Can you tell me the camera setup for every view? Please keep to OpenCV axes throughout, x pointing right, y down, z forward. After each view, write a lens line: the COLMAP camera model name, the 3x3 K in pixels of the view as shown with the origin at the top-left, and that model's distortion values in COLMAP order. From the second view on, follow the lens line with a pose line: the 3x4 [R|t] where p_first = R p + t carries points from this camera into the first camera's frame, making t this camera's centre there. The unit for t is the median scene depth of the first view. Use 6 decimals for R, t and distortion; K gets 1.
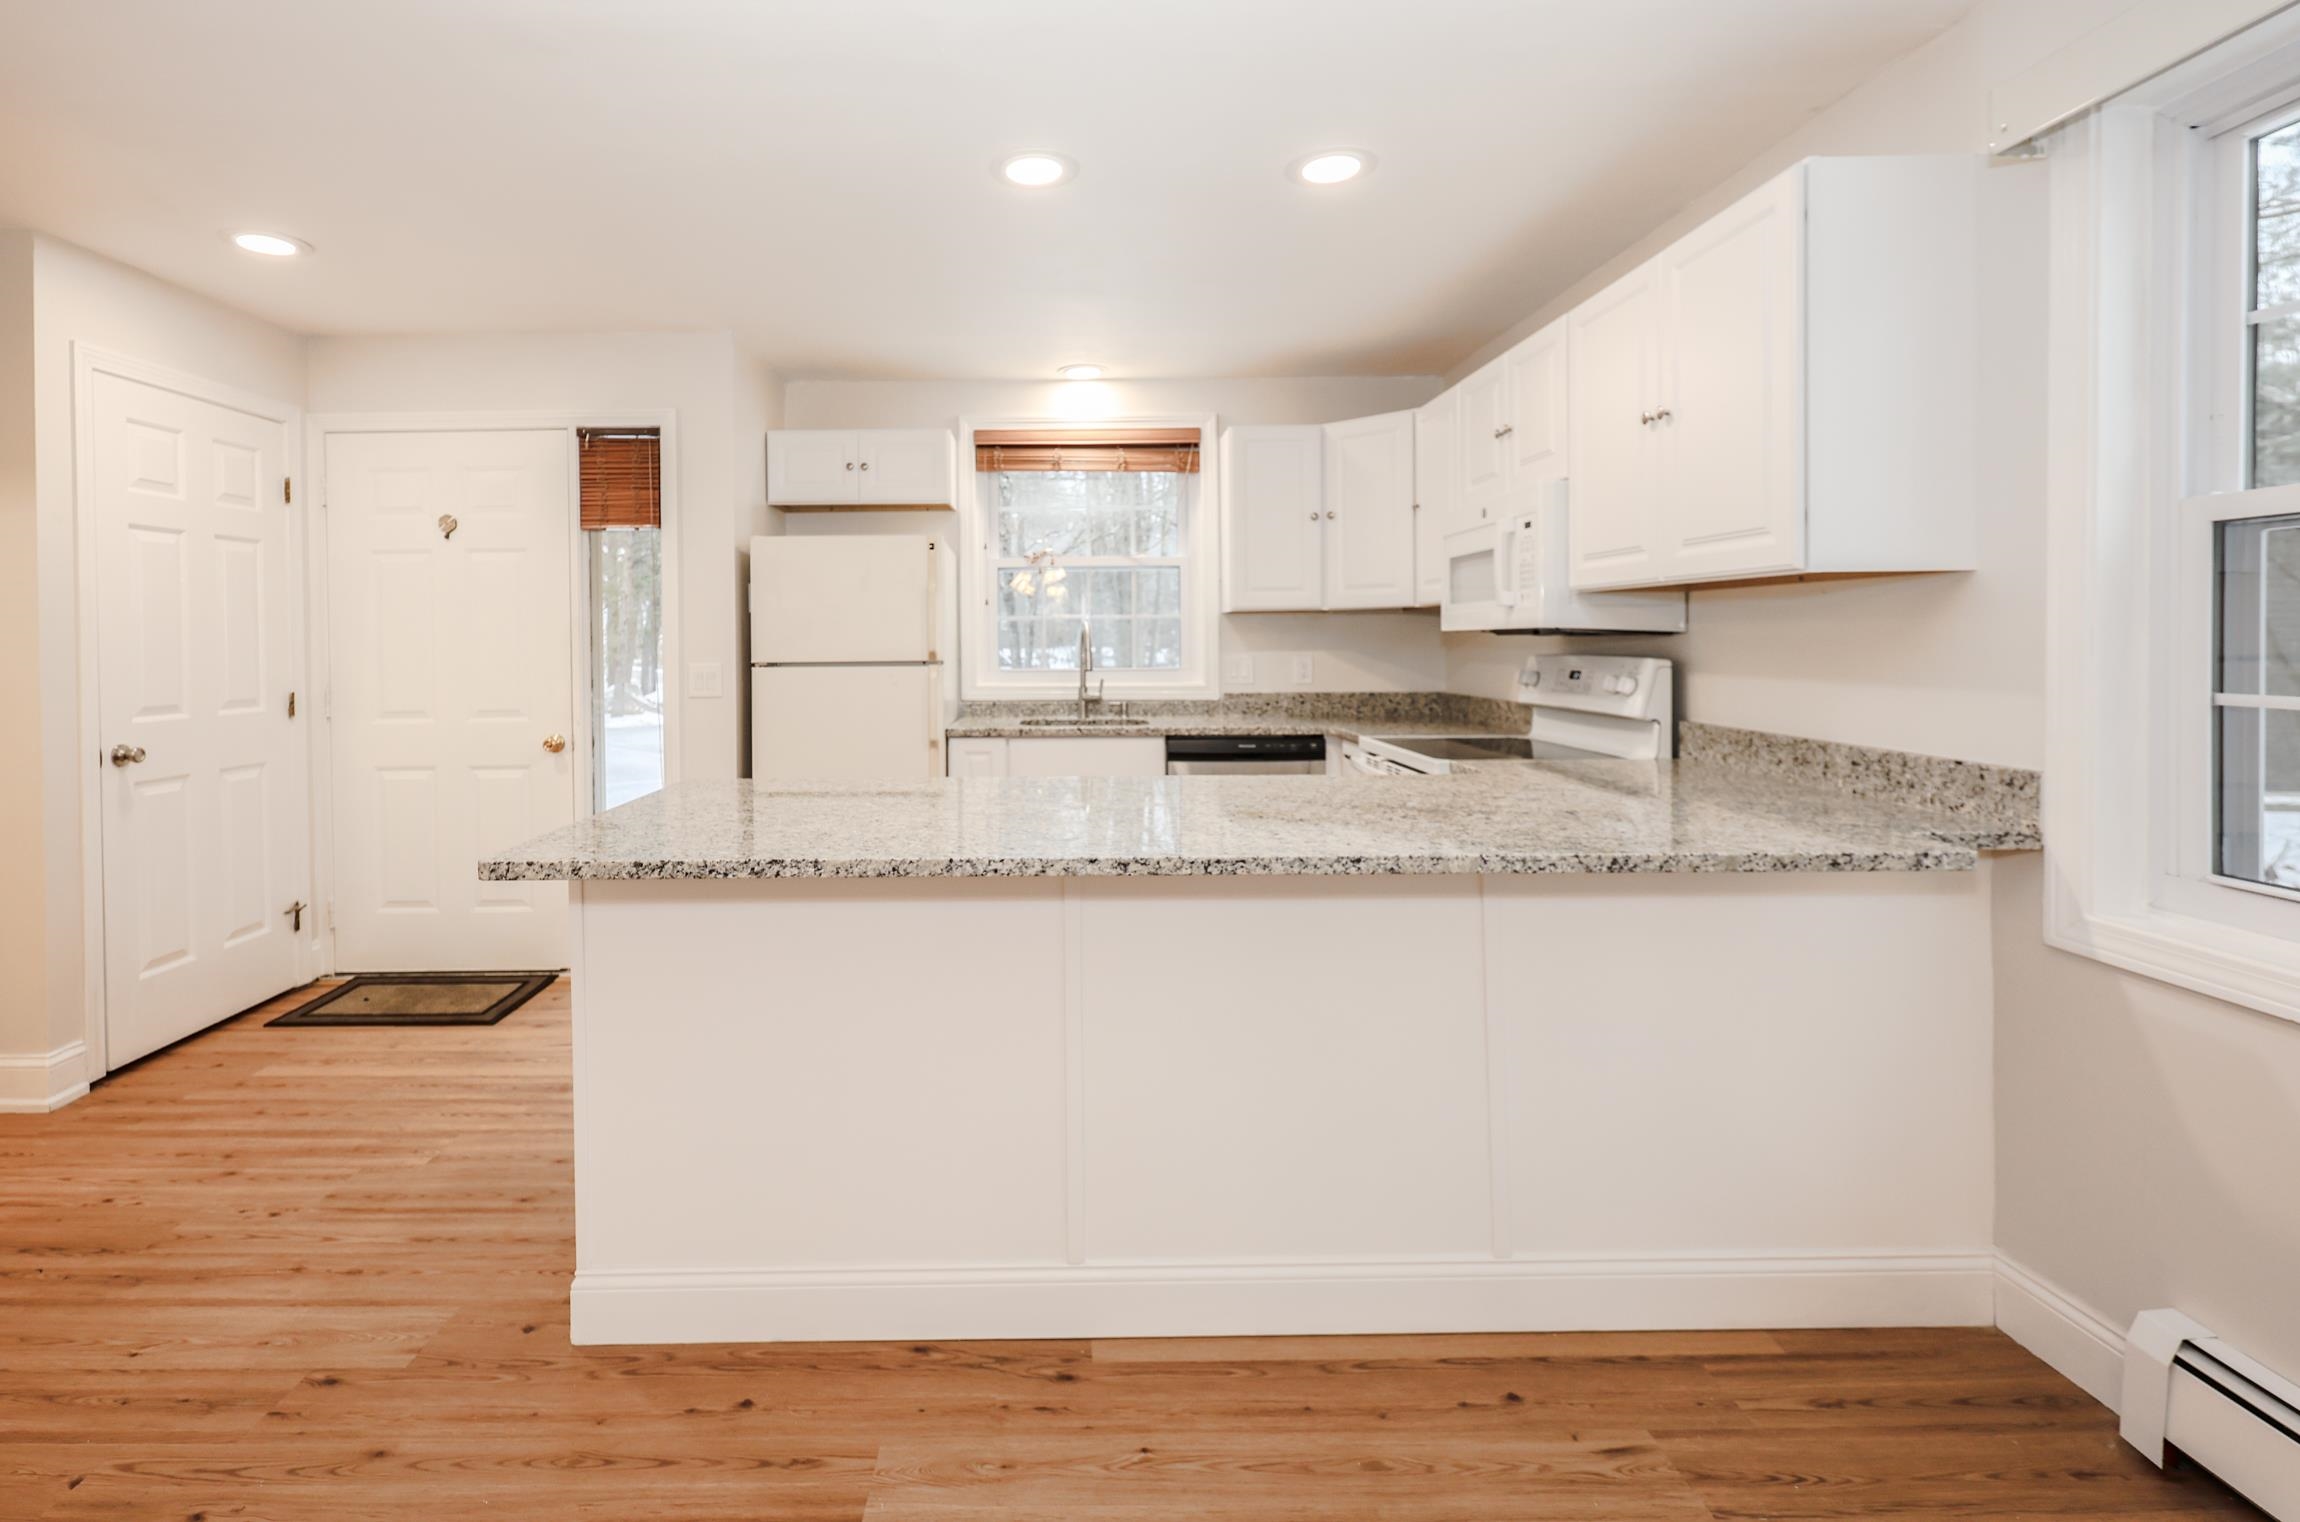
lens RADIAL K [[1078.7, 0, 1047.9], [0, 1078.7, 646.0], [0, 0, 1]] dist [0.006134, -0.001448]
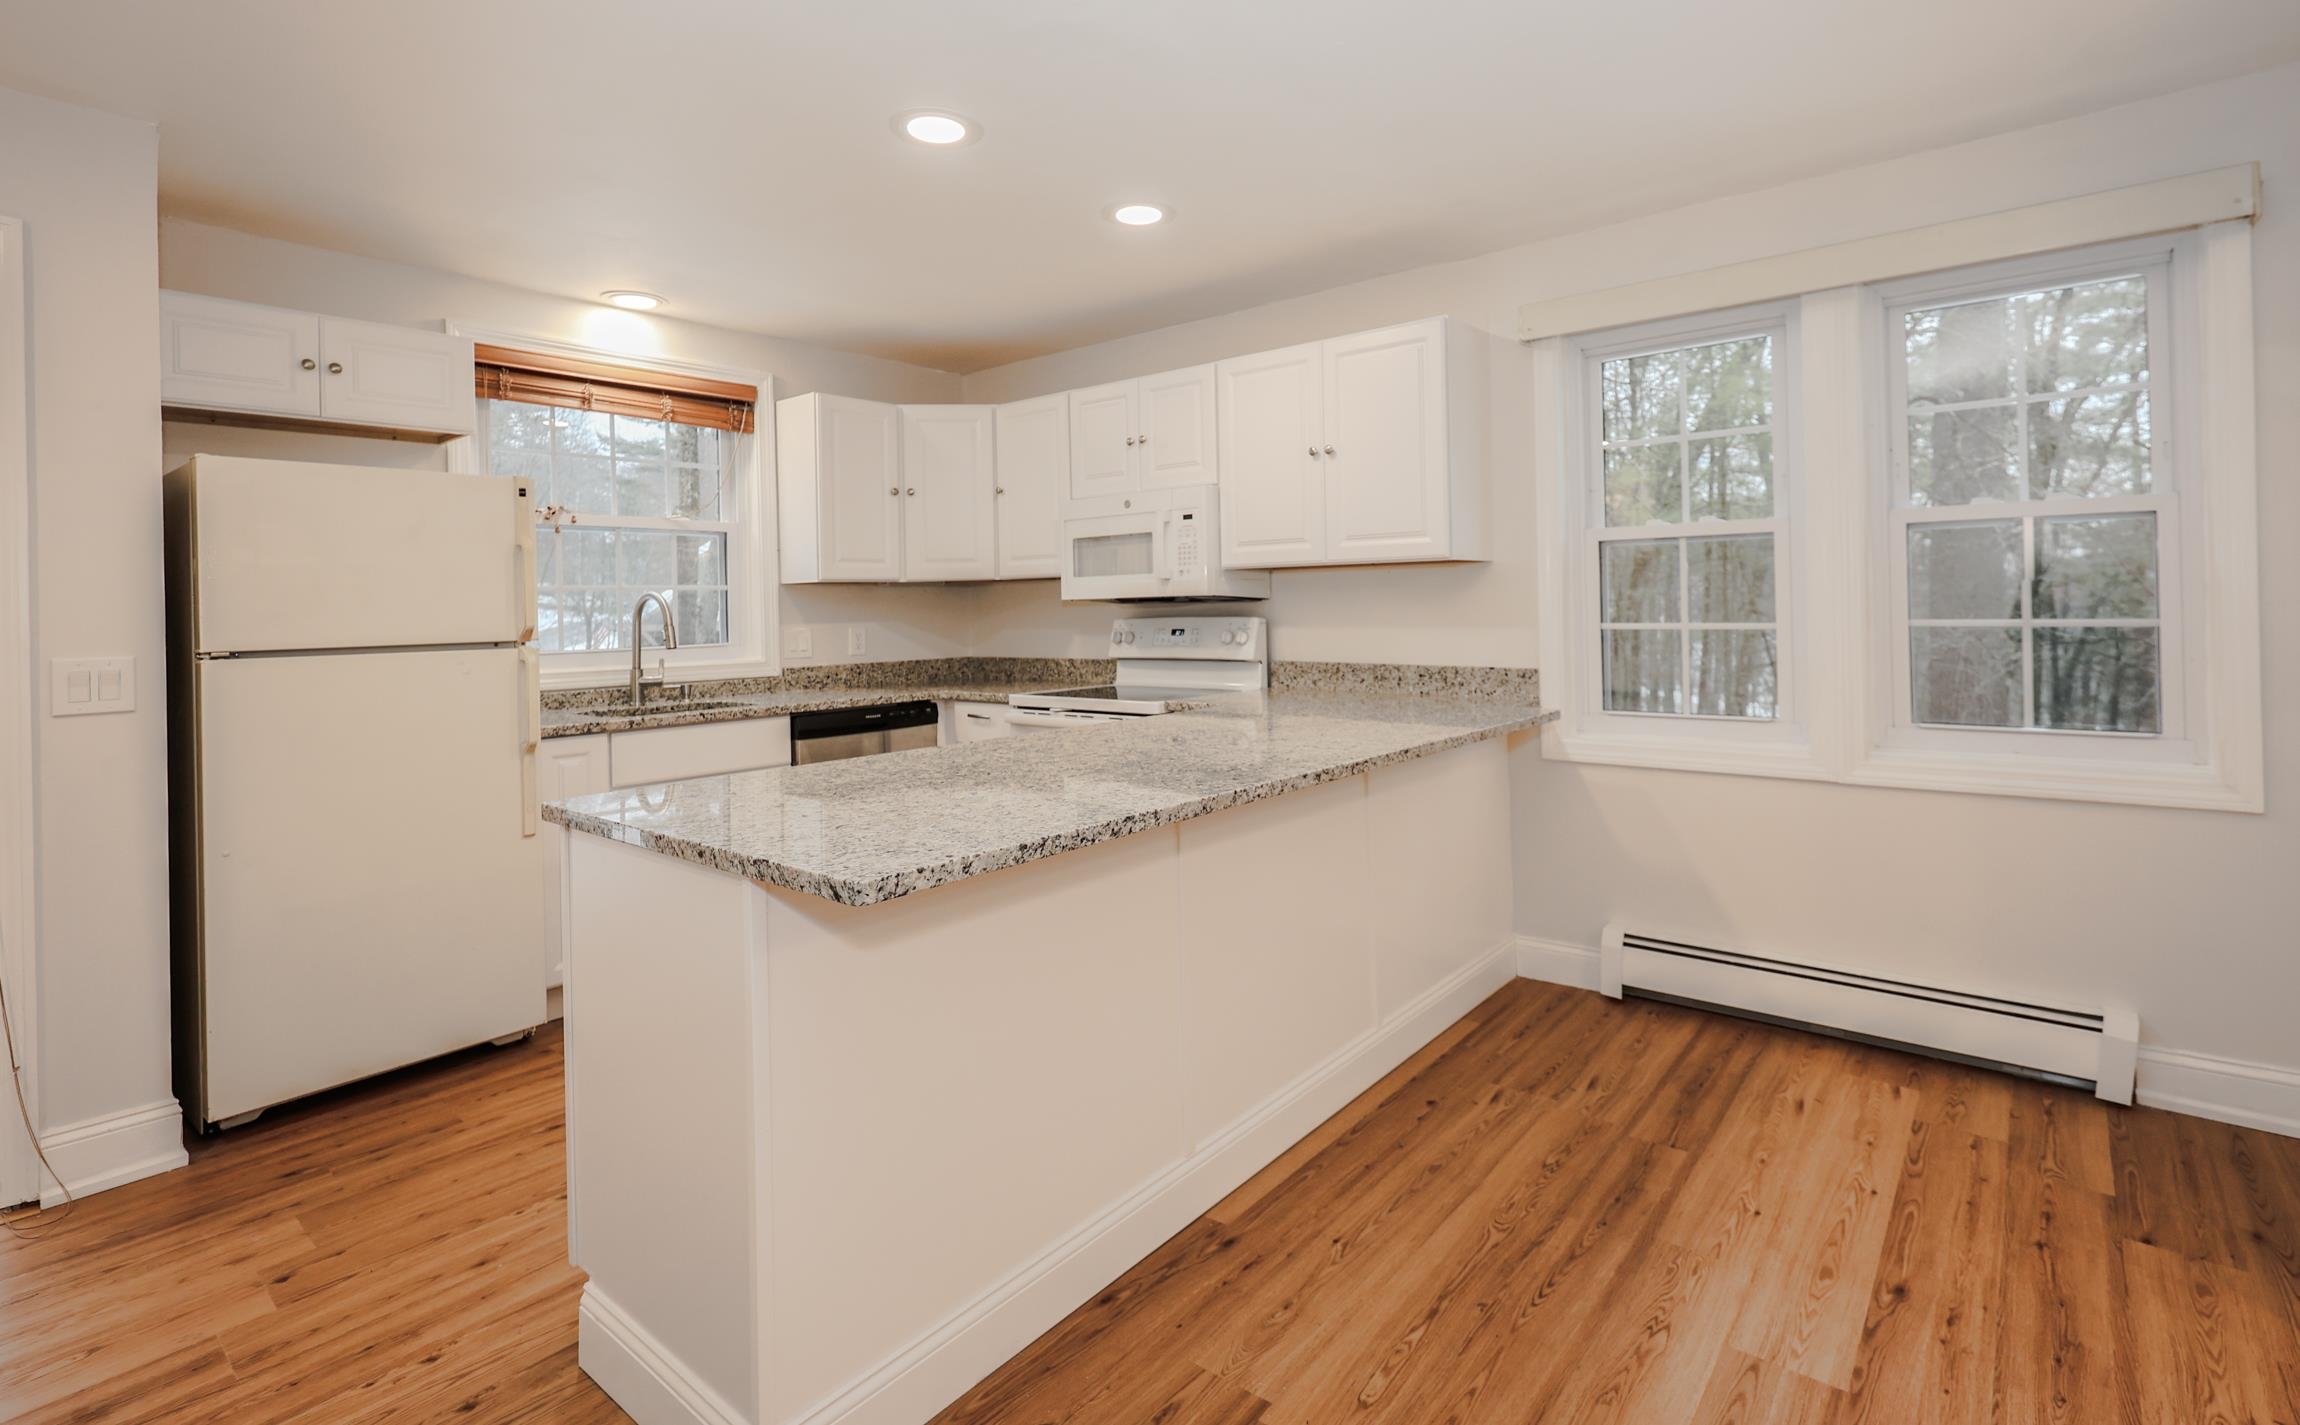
lens RADIAL K [[1058.8, 0, 1235.5], [0, 1058.8, 596.3], [0, 0, 1]] dist [0.001185, -0.000910]
pose [[0.603191, 0.003400, 0.797590, -0.551121], [0.020166, 0.999606, -0.019512, 0.010049], [-0.797342, 0.027853, 0.602884, 0.190010]]
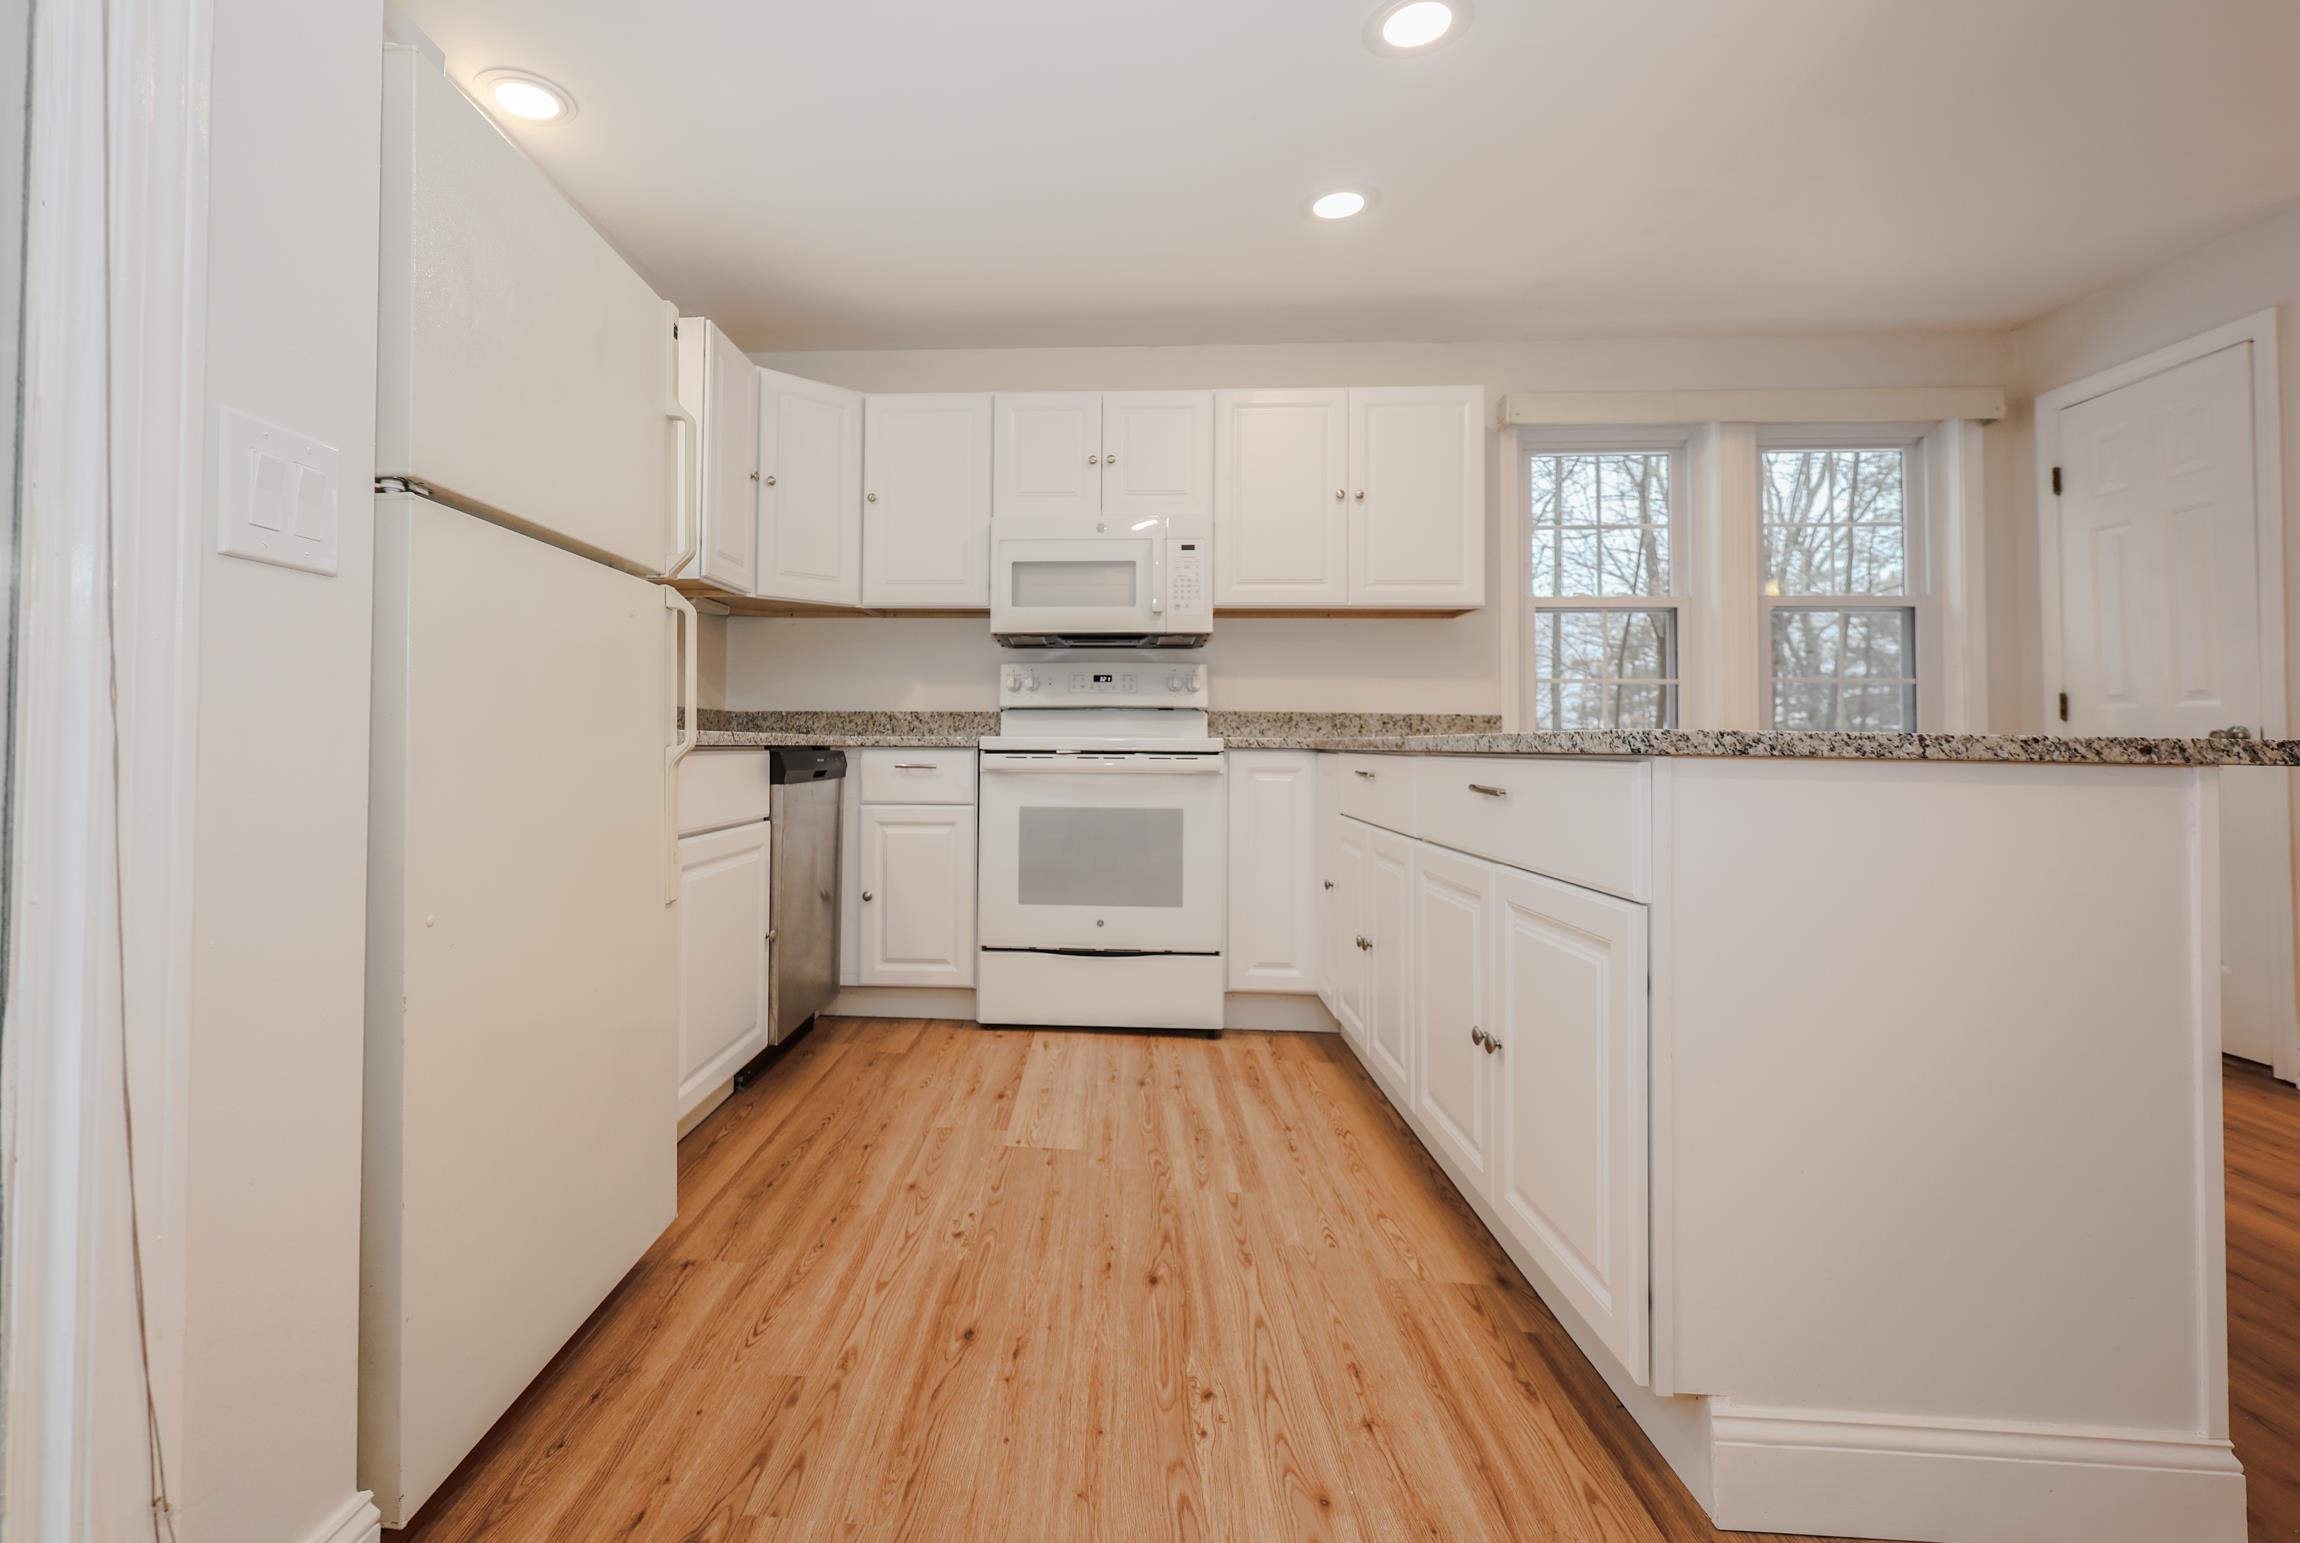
lens RADIAL K [[1029.8, 0, 1035.2], [0, 1029.8, 725.7], [0, 0, 1]] dist [-0.001656, 0.001459]
pose [[0.056916, 0.027411, 0.998003, -0.729616], [-0.002999, 0.999623, -0.027285, 0.122850], [-0.998374, -0.001440, 0.056976, 1.129652]]
